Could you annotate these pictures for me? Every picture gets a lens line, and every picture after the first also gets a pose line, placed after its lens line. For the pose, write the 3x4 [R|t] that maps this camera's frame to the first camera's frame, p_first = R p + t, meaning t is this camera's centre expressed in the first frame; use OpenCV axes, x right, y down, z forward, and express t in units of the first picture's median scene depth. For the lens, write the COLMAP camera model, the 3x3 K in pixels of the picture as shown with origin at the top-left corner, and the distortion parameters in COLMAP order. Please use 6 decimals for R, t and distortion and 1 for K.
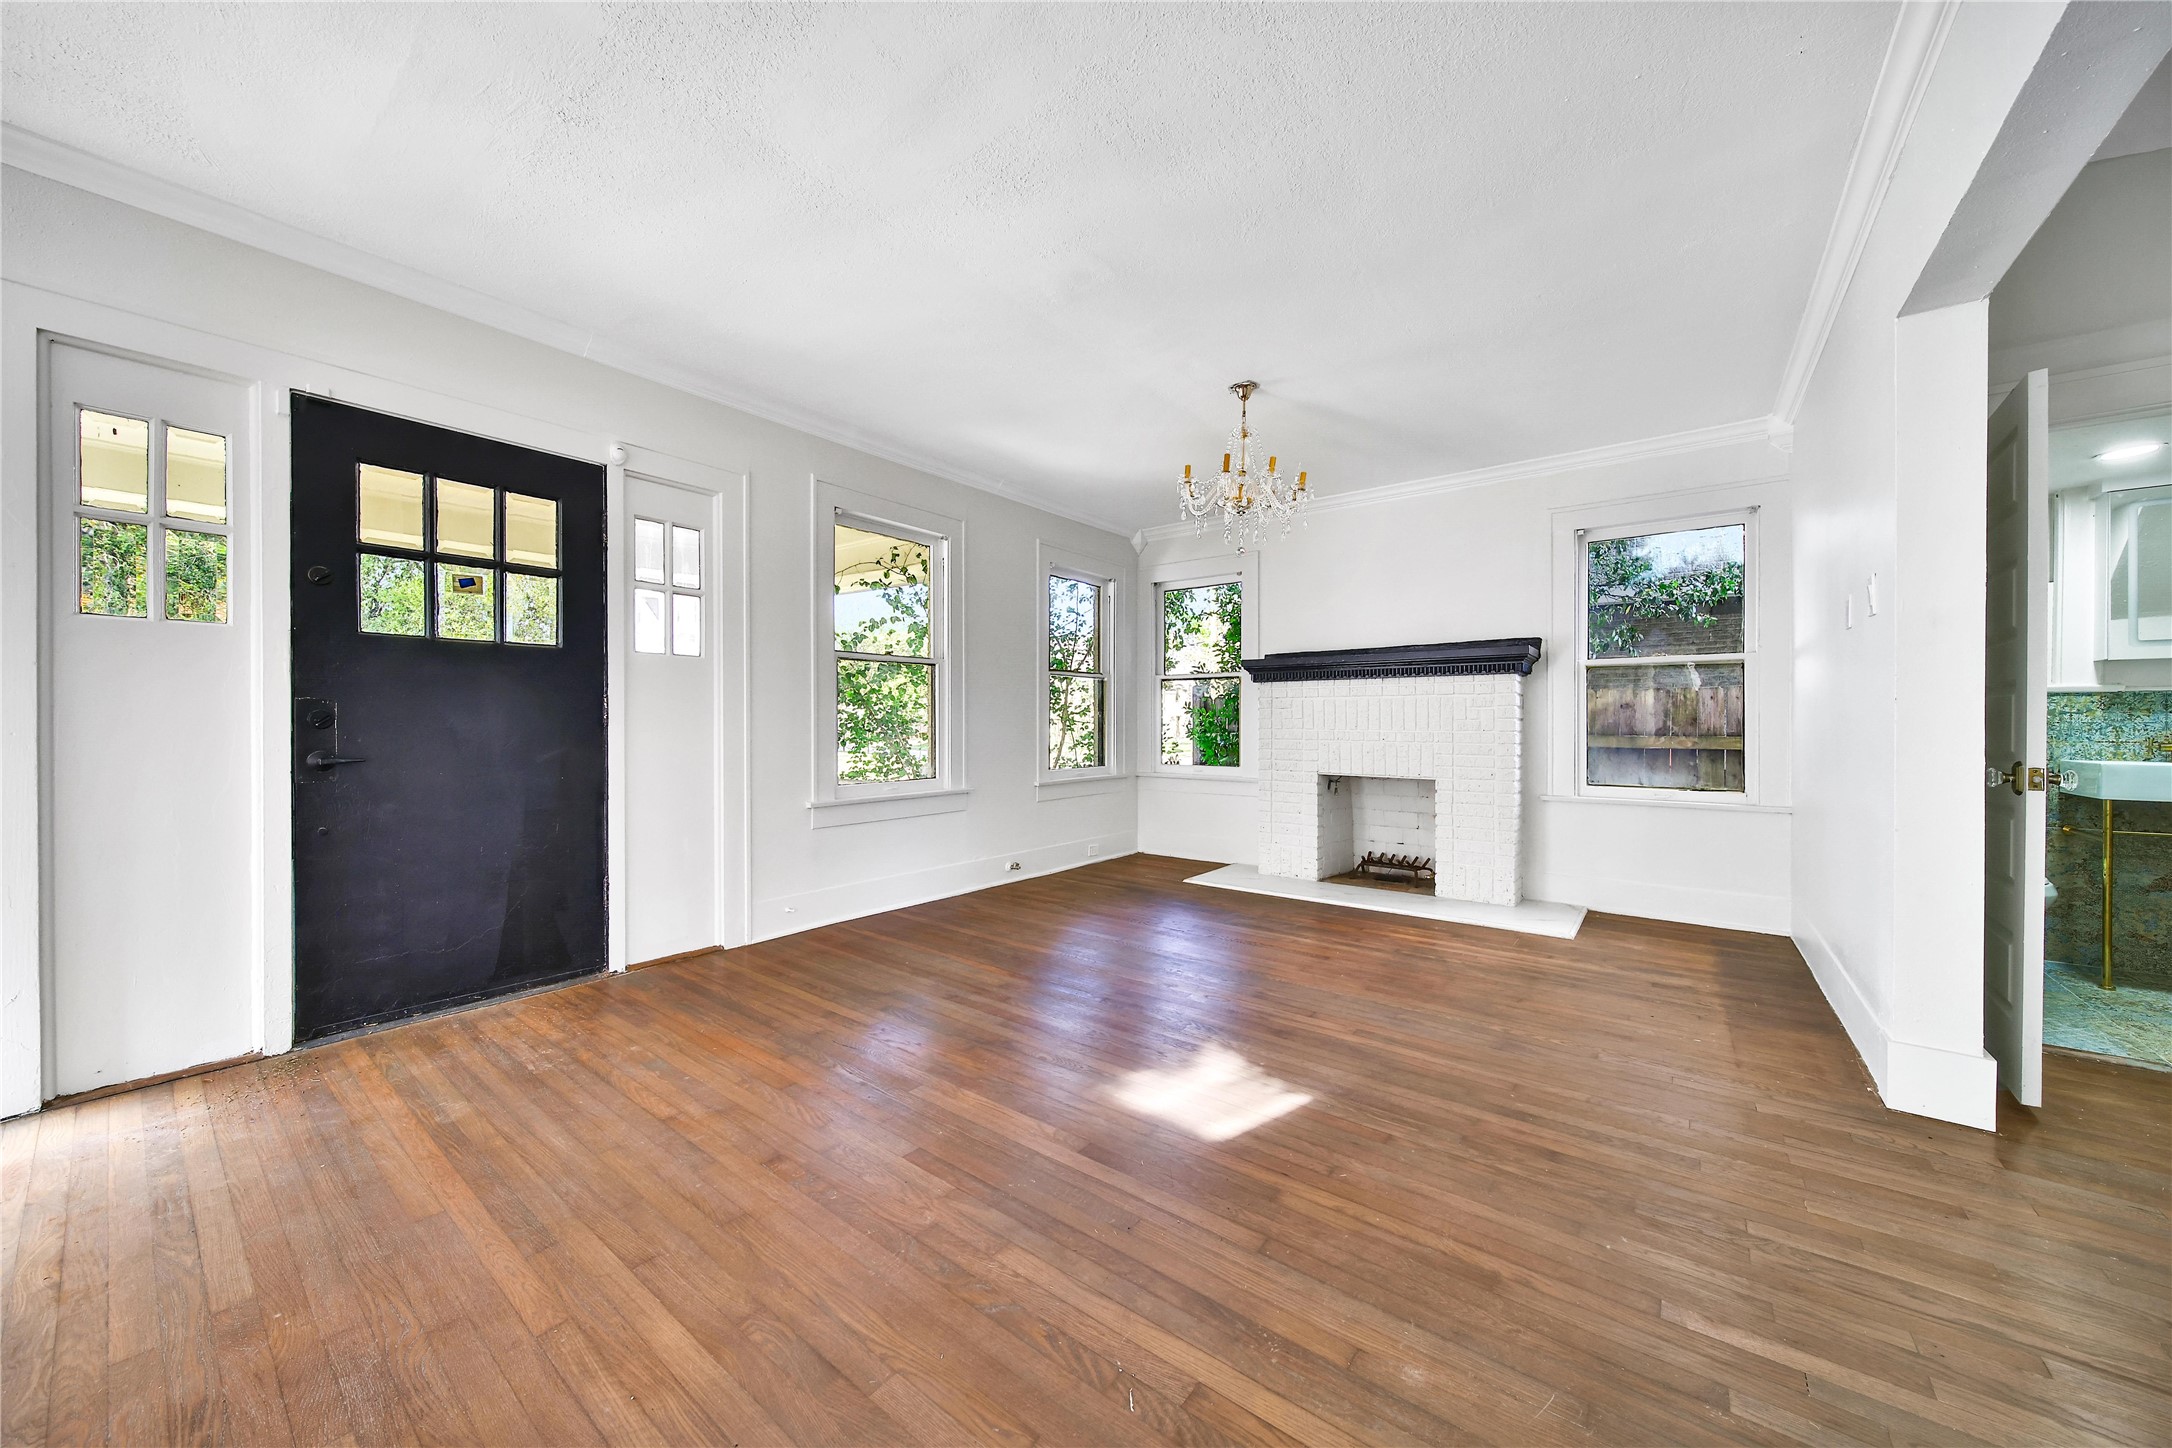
lens RADIAL K [[763.5, 0, 1066.0], [0, 763.5, 722.4], [0, 0, 1]] dist [-0.006376, -0.000296]
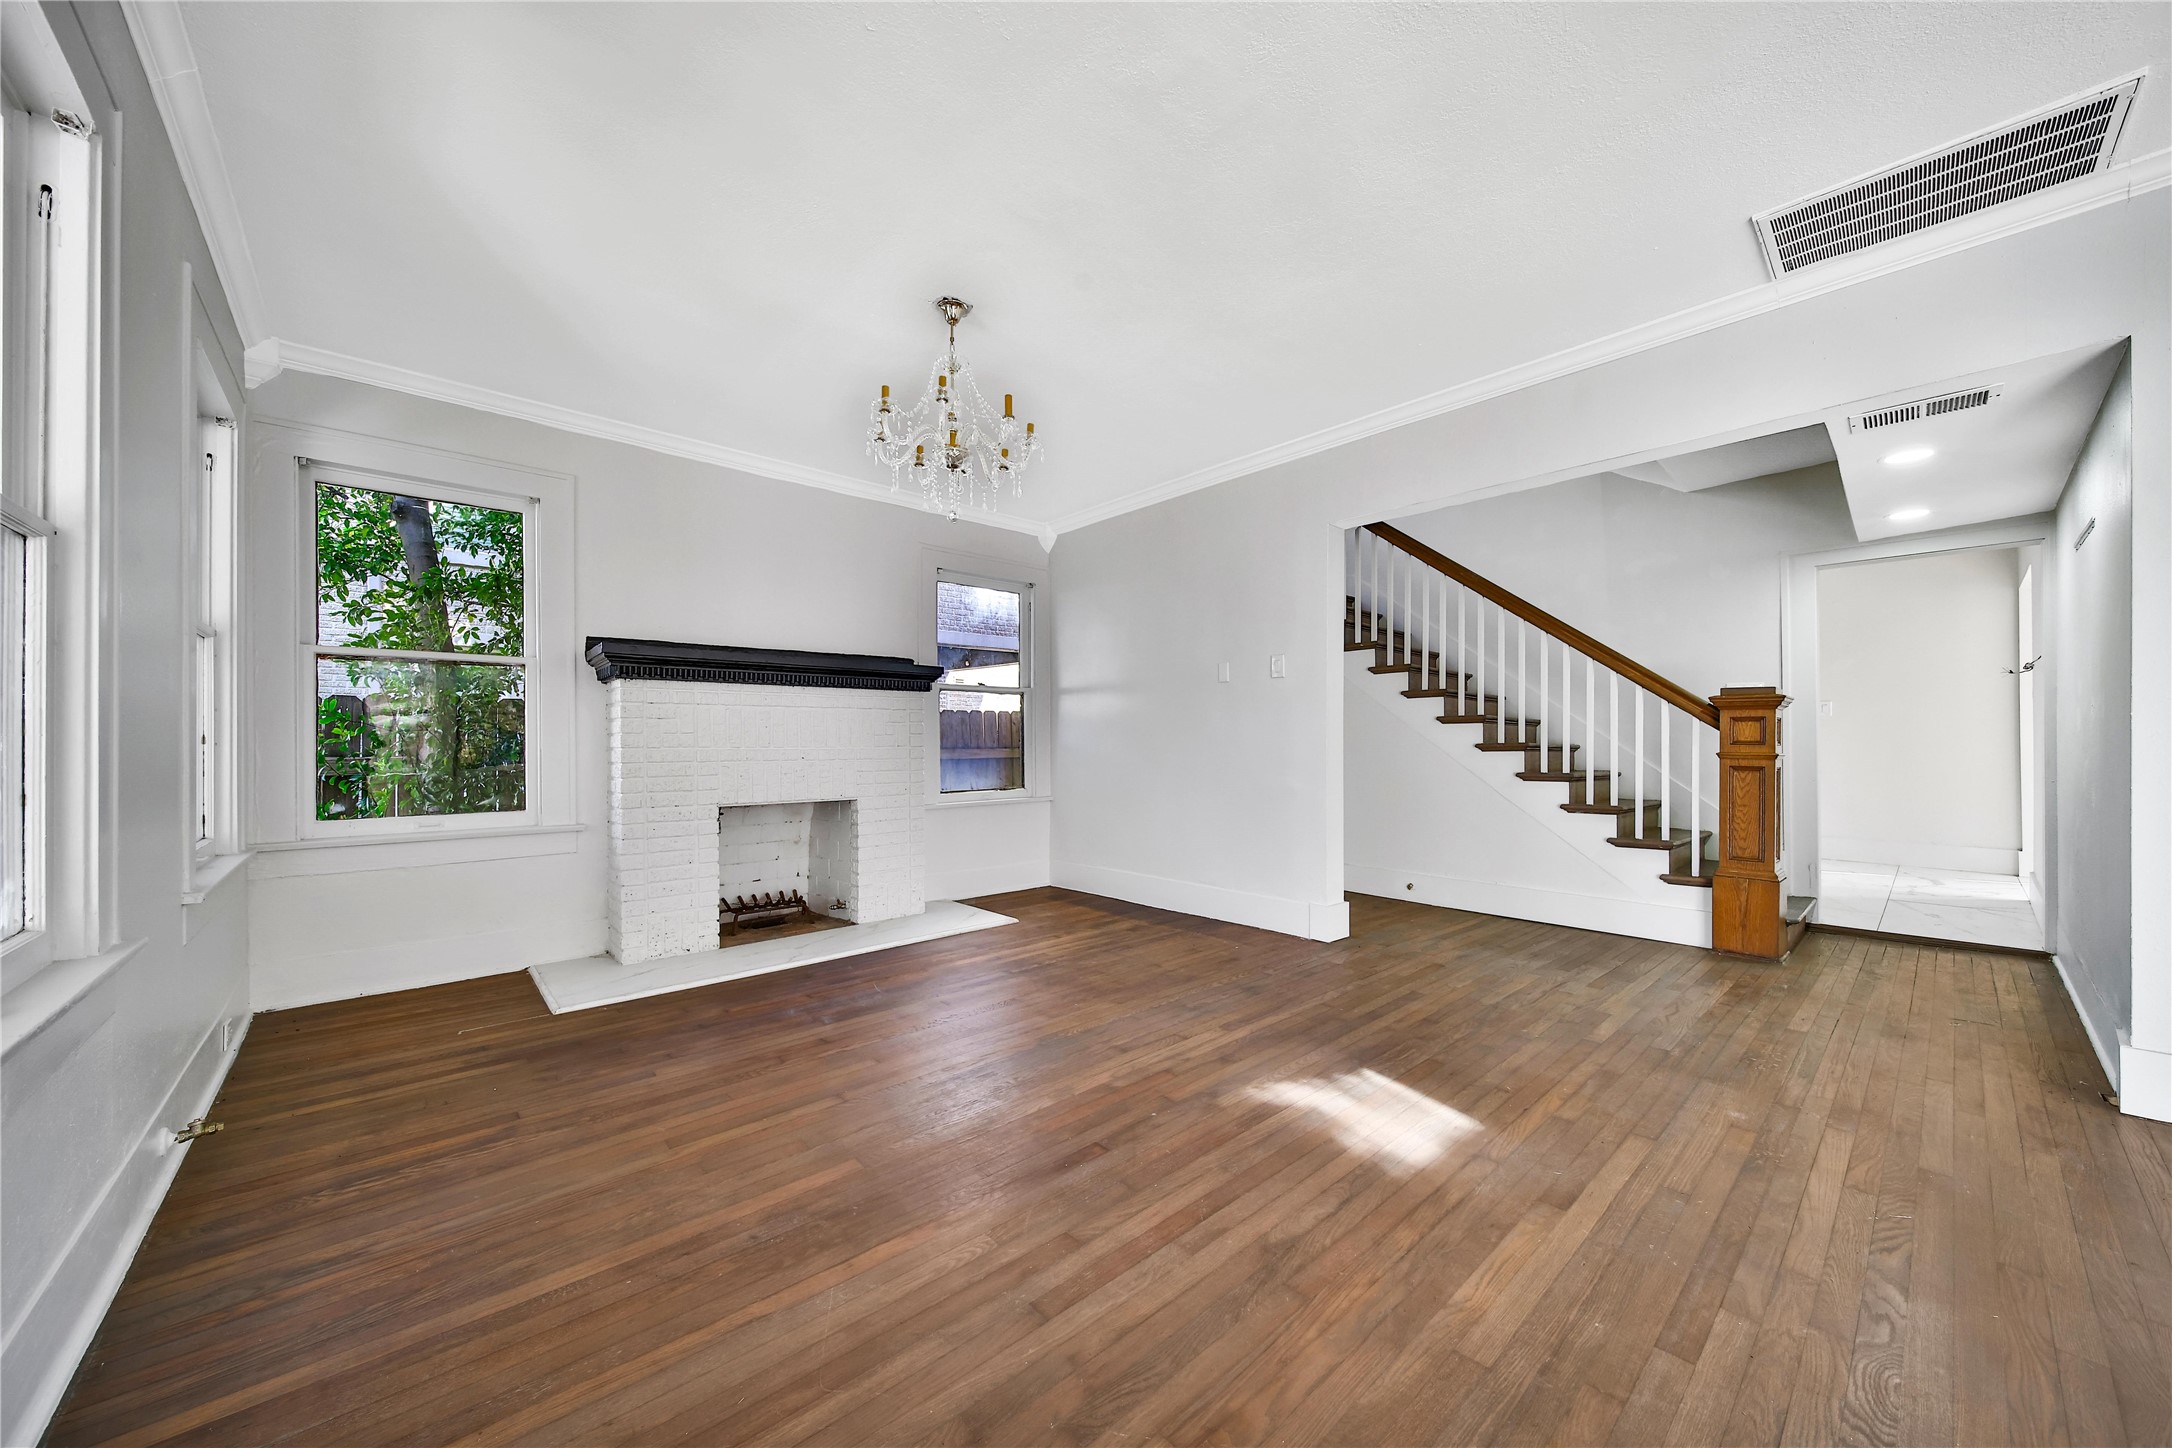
lens RADIAL K [[775.2, 0, 1080.5], [0, 775.2, 730.7], [0, 0, 1]] dist [0.000365, -0.000594]
pose [[0.167424, 0.007575, 0.985856, -0.693717], [0.004166, 0.999956, -0.008391, 0.001850], [-0.985876, 0.005512, 0.167385, 0.987908]]
